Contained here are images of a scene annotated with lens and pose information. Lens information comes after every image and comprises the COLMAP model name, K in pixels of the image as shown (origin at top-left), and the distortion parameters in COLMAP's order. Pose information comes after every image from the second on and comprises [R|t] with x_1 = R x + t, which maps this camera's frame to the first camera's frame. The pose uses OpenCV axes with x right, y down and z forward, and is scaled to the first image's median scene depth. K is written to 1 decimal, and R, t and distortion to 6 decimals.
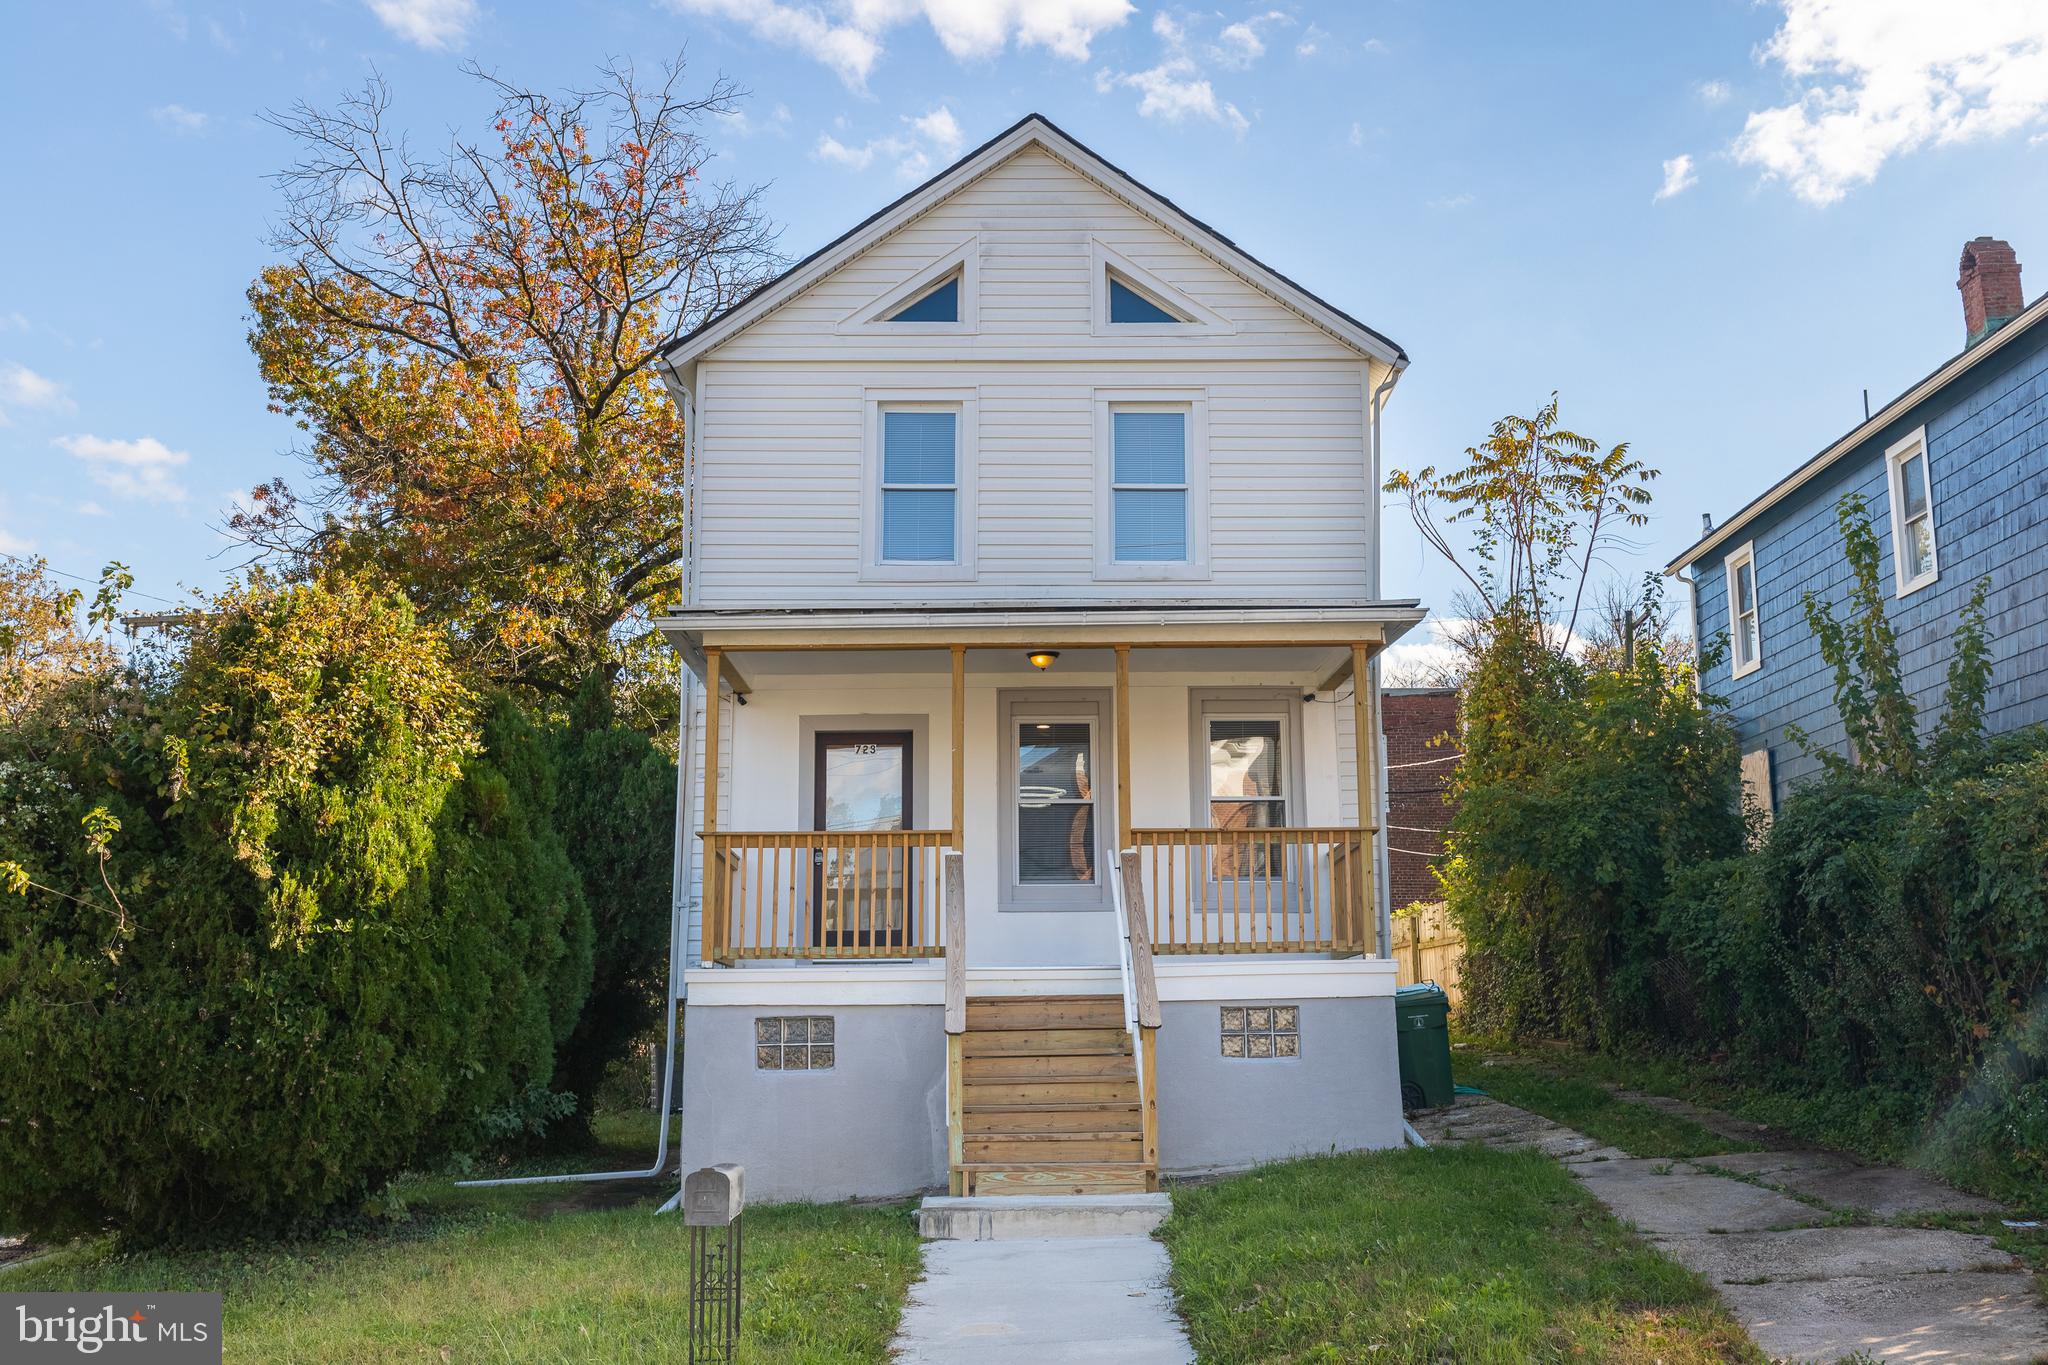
lens RADIAL K [[2030.5, 0, 1025.3], [0, 2030.5, 682.9], [0, 0, 1]] dist [0.012030, 0.000000]
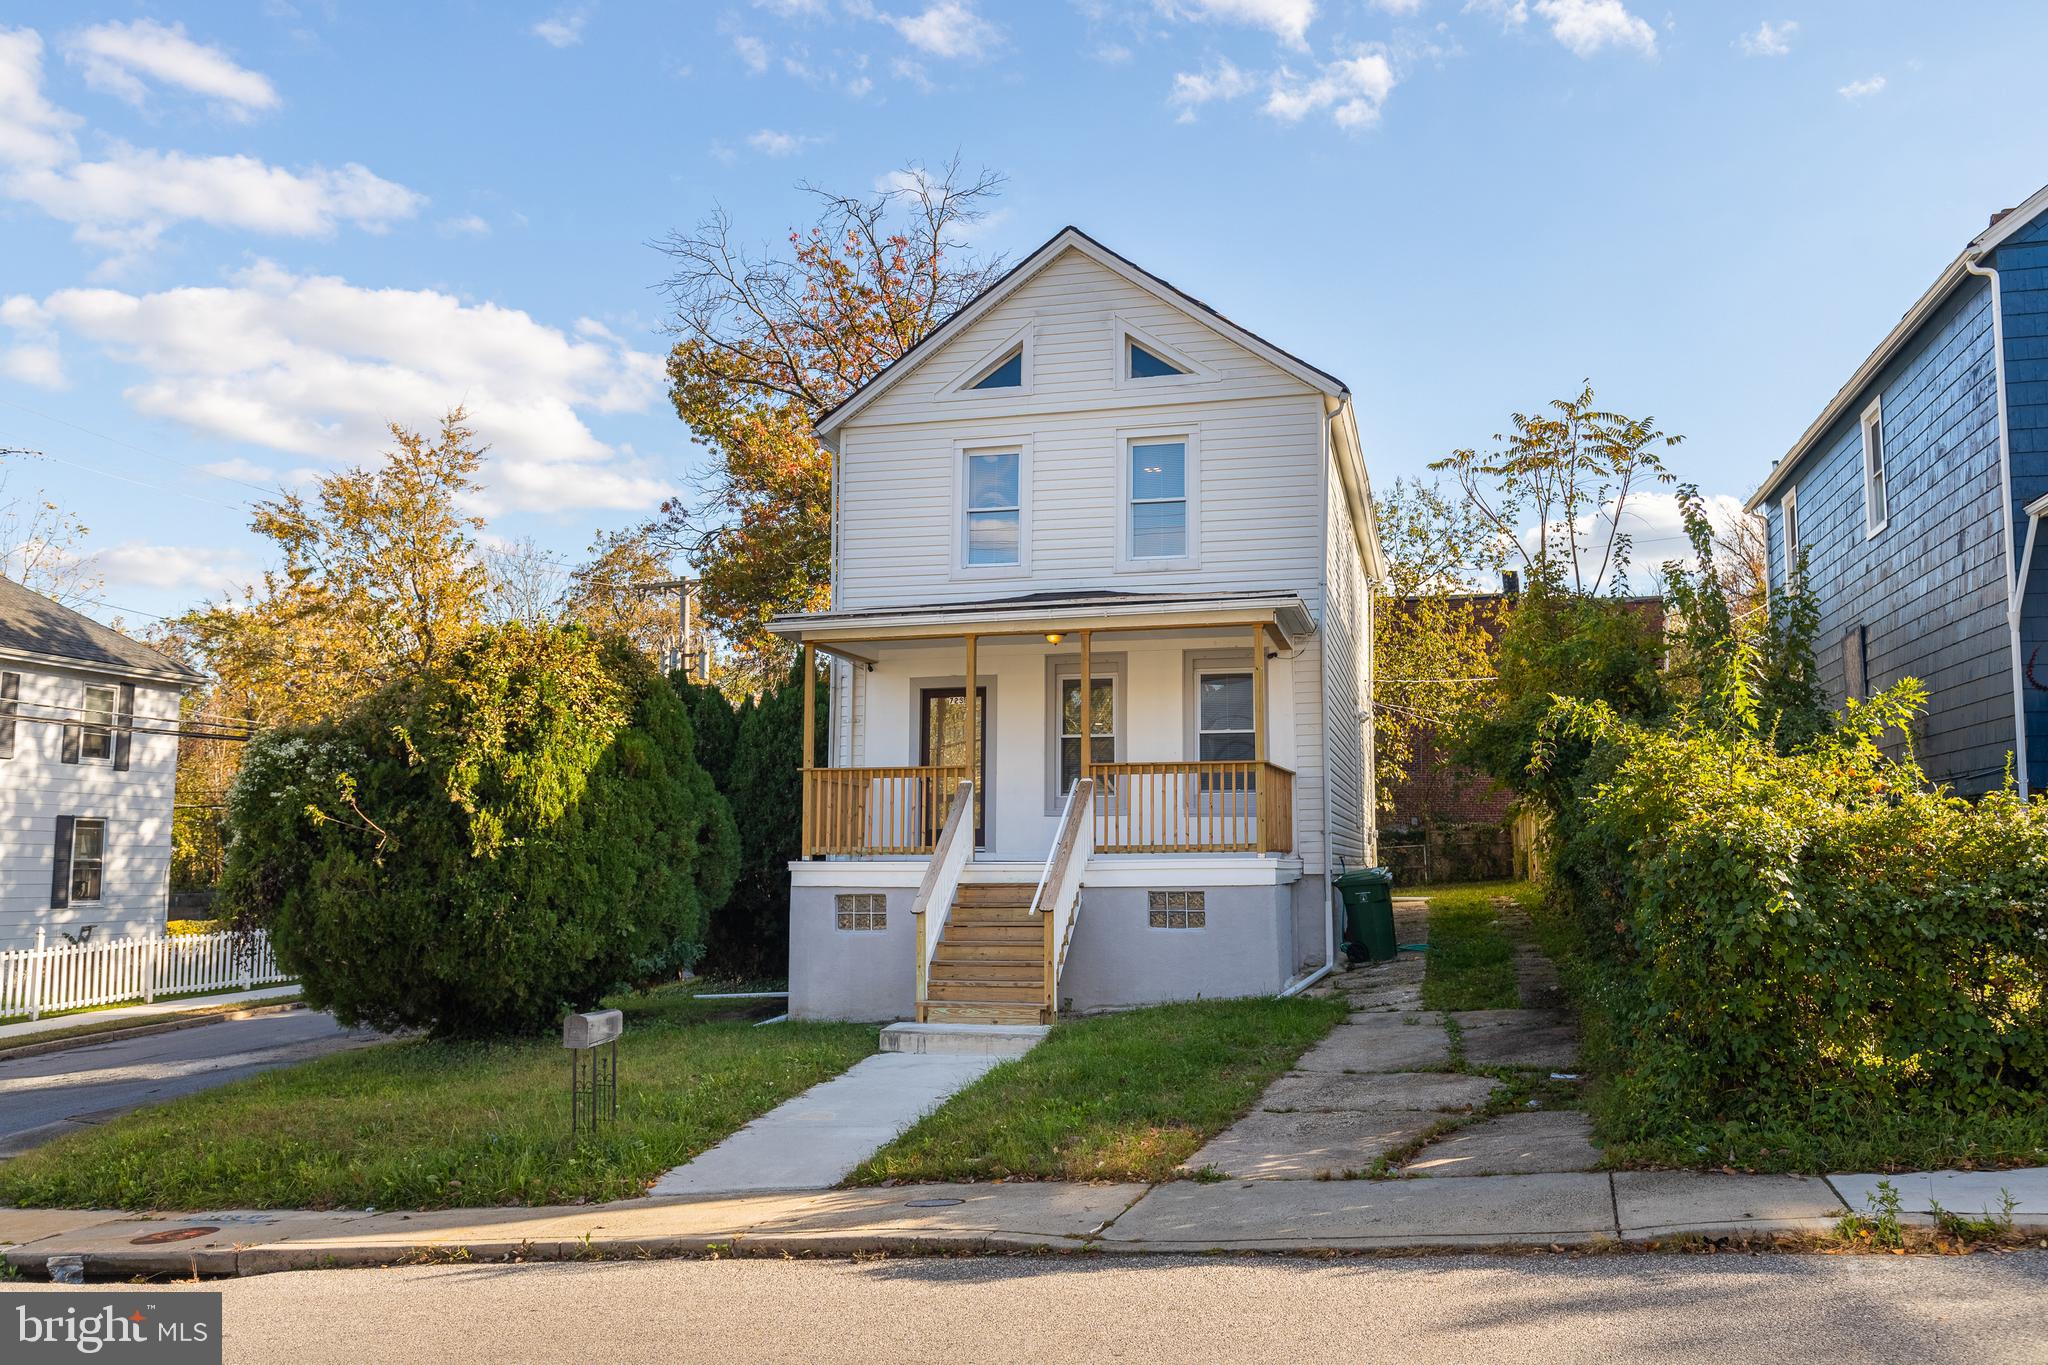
lens RADIAL K [[1633.8, 0, 1023.7], [0, 1633.8, 683.8], [0, 0, 1]] dist [0.013322, 0.003814]
pose [[0.962011, -0.021269, -0.272182, 0.276375], [0.039208, 0.997389, 0.060639, -0.045913], [0.270181, -0.069007, 0.960333, -0.075408]]
